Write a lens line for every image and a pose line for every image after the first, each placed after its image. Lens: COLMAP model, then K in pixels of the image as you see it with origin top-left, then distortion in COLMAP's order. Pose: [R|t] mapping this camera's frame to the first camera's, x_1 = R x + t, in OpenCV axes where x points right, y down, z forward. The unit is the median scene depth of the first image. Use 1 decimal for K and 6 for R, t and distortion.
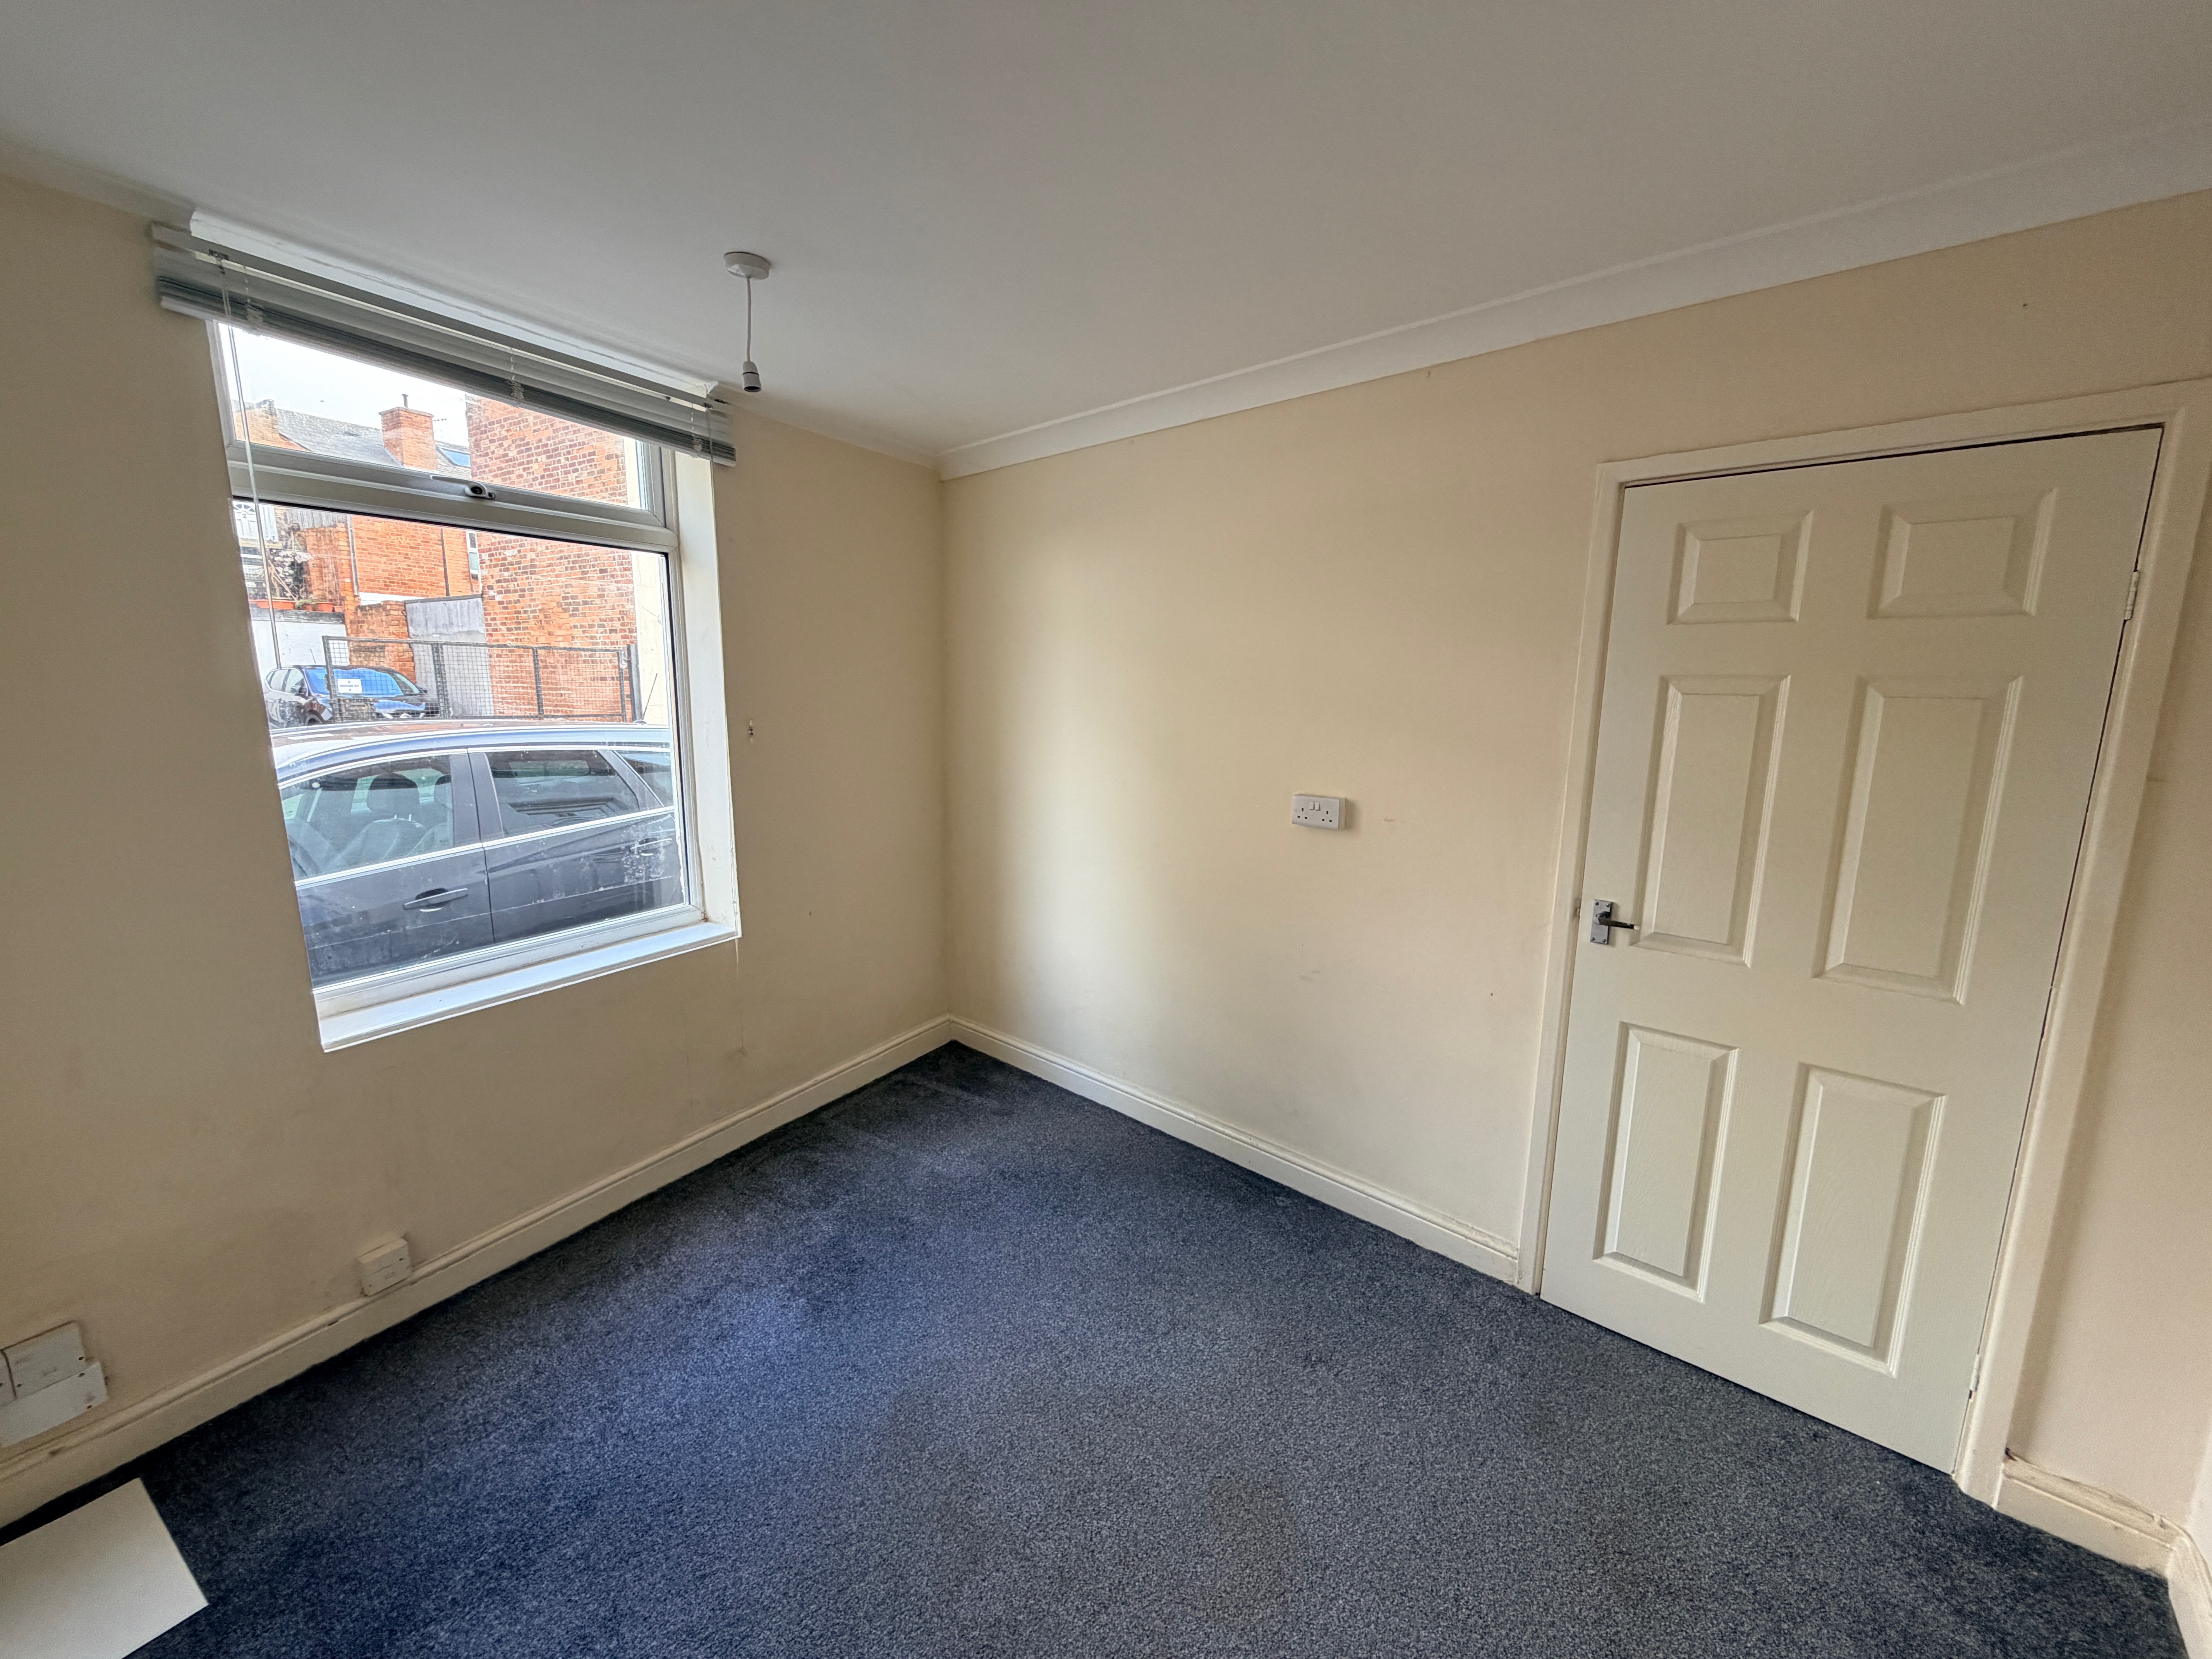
lens RADIAL K [[887.2, 0, 1098.9], [0, 887.2, 829.5], [0, 0, 1]] dist [0.001081, -0.000480]
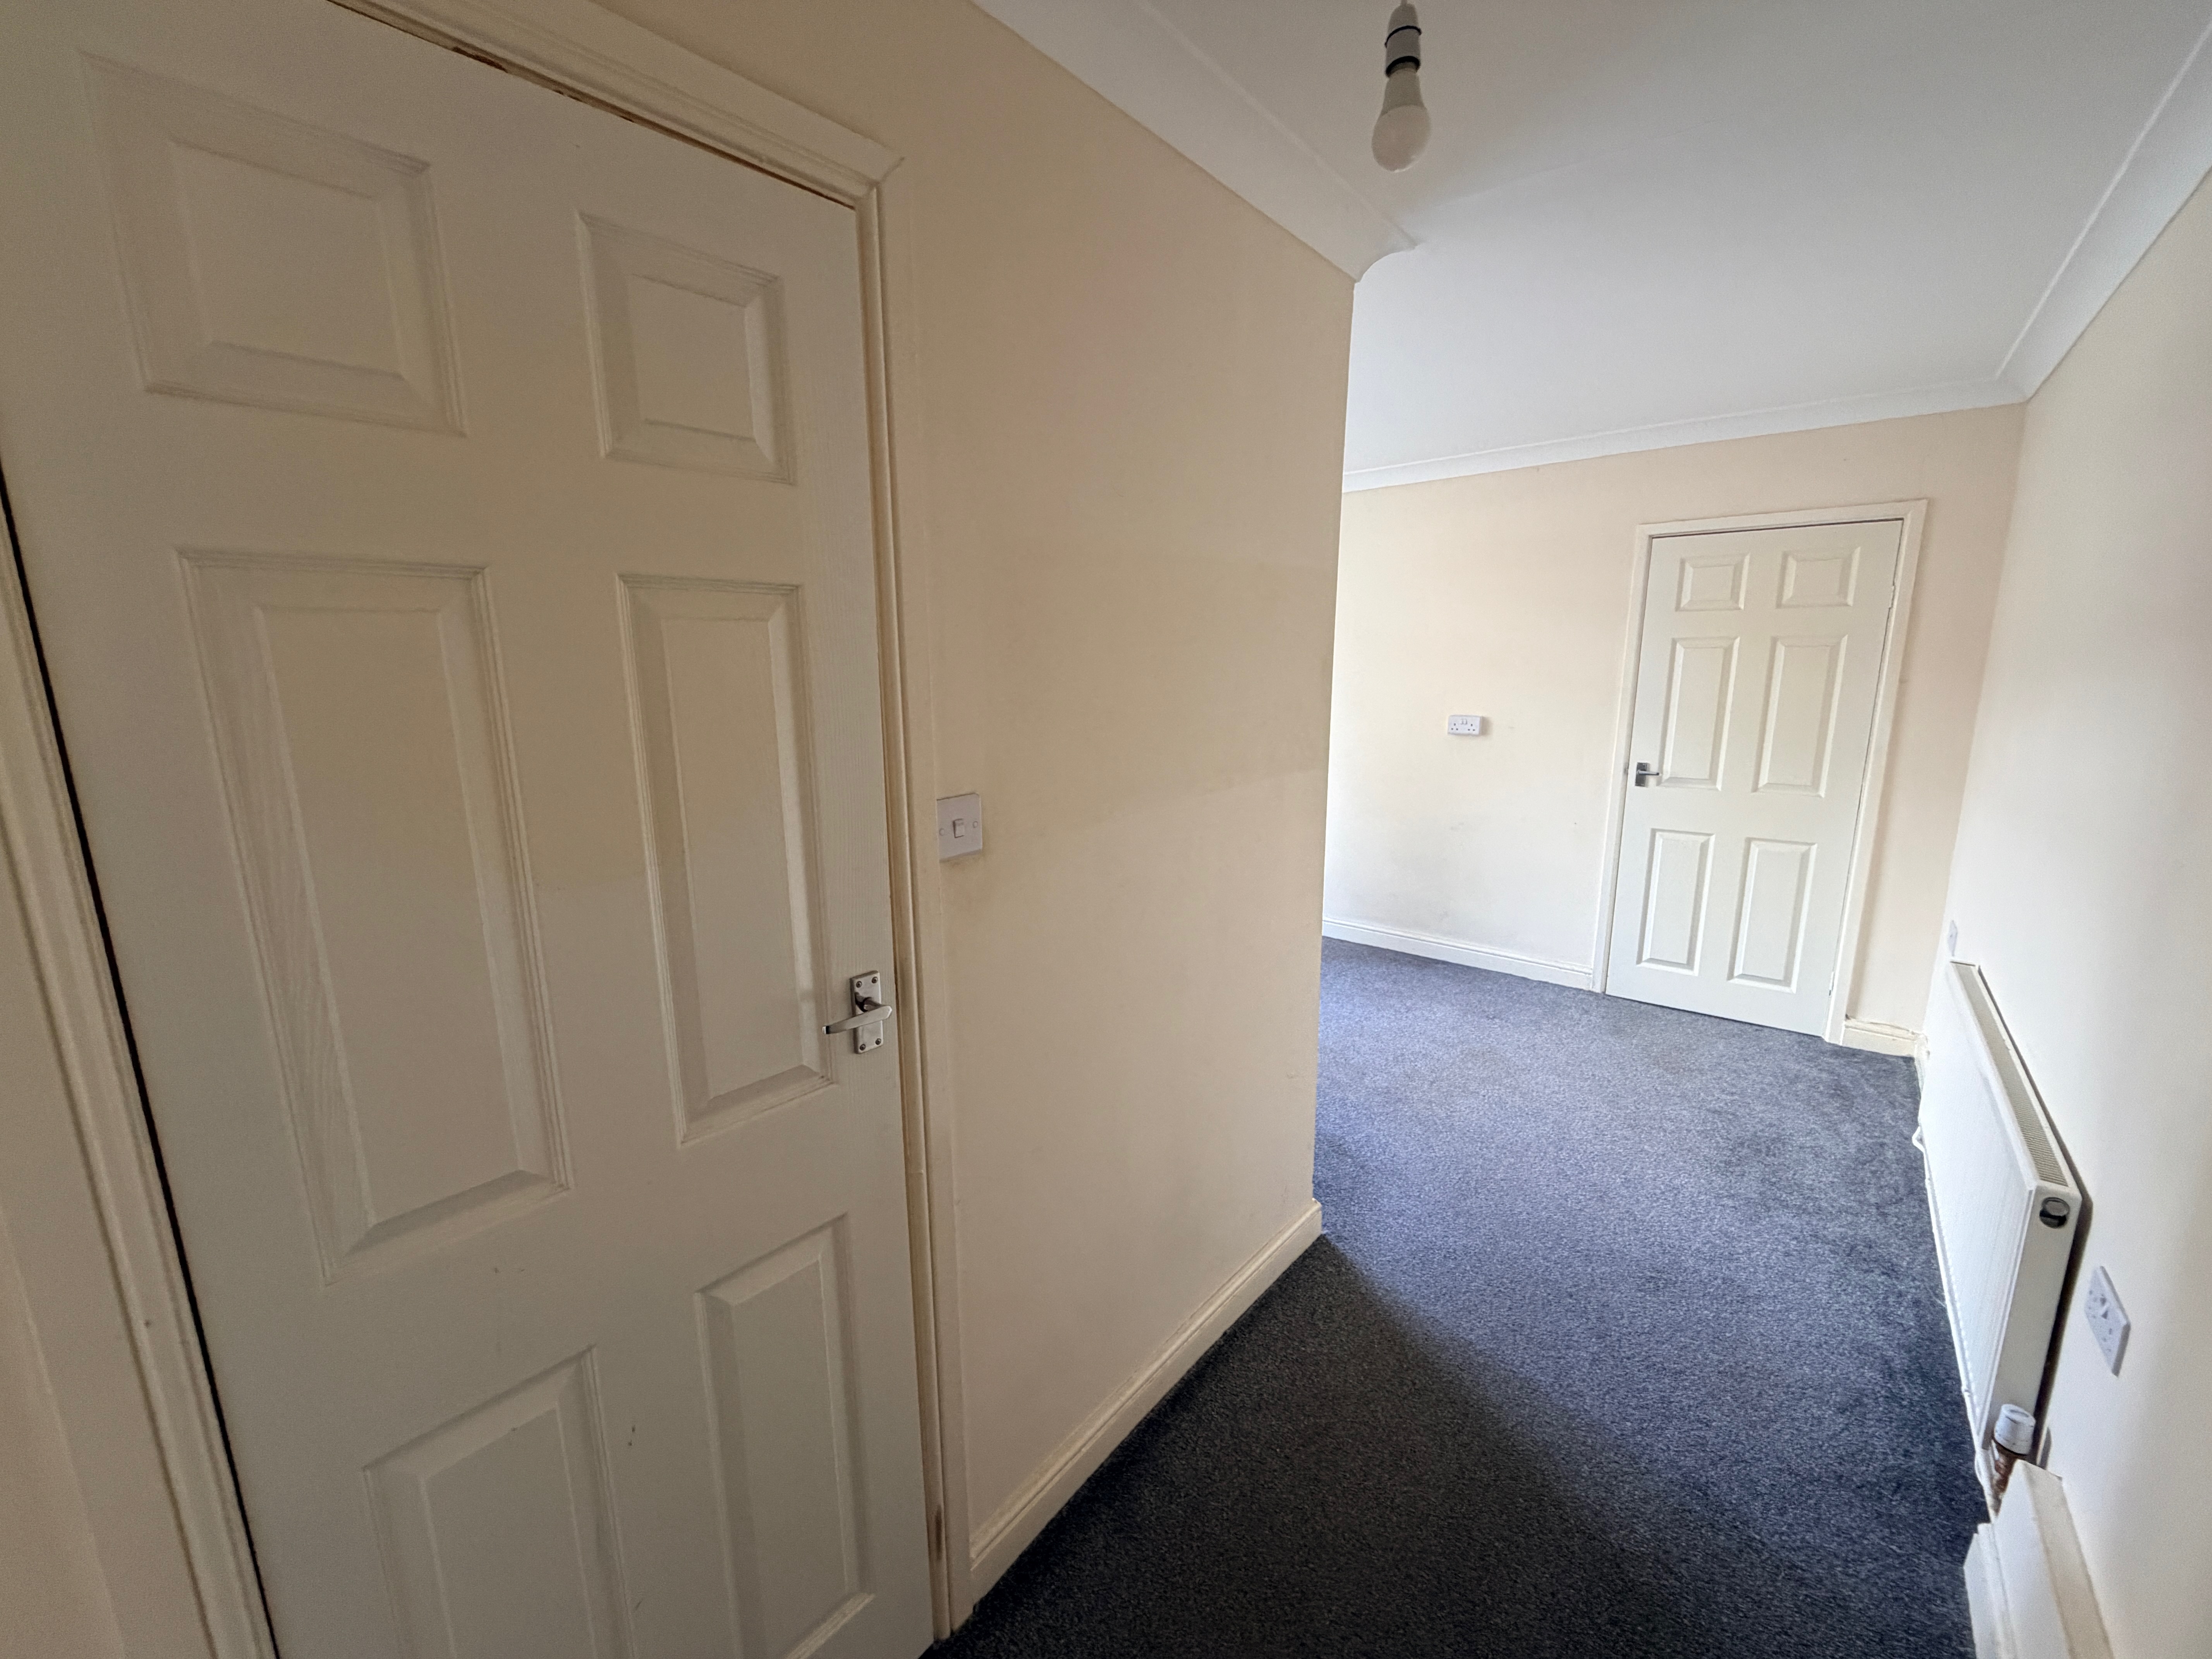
lens RADIAL K [[887.2, 0, 1102.7], [0, 887.2, 827.9], [0, 0, 1]] dist [0.001081, -0.000480]
pose [[0.998599, -0.028675, 0.044463, -0.637816], [0.027709, 0.999370, 0.022185, 0.145615], [-0.045071, -0.020922, 0.998765, -0.795430]]
